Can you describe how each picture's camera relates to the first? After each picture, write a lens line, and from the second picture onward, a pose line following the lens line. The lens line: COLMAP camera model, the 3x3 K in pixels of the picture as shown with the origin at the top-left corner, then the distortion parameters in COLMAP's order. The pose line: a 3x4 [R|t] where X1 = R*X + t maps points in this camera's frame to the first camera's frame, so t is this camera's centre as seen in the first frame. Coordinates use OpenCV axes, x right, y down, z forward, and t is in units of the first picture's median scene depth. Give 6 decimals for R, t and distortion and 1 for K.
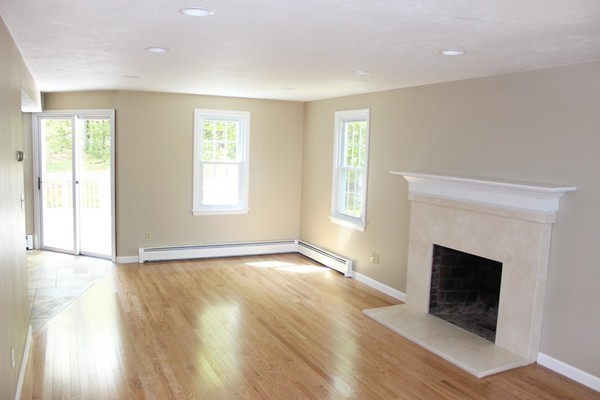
lens RADIAL K [[499.9, 0, 300.3], [0, 499.9, 200.0], [0, 0, 1]] dist [-0.015289, -0.001572]
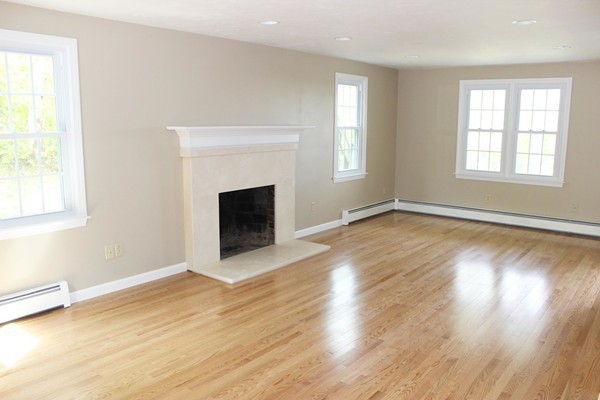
lens RADIAL K [[499.9, 0, 300.4], [0, 499.9, 200.0], [0, 0, 1]] dist [-0.015289, -0.001572]
pose [[-0.435955, -0.166285, 0.884473, -0.701704], [0.085081, 0.970766, 0.224444, -0.112724], [-0.895938, 0.173099, -0.409062, 1.230607]]
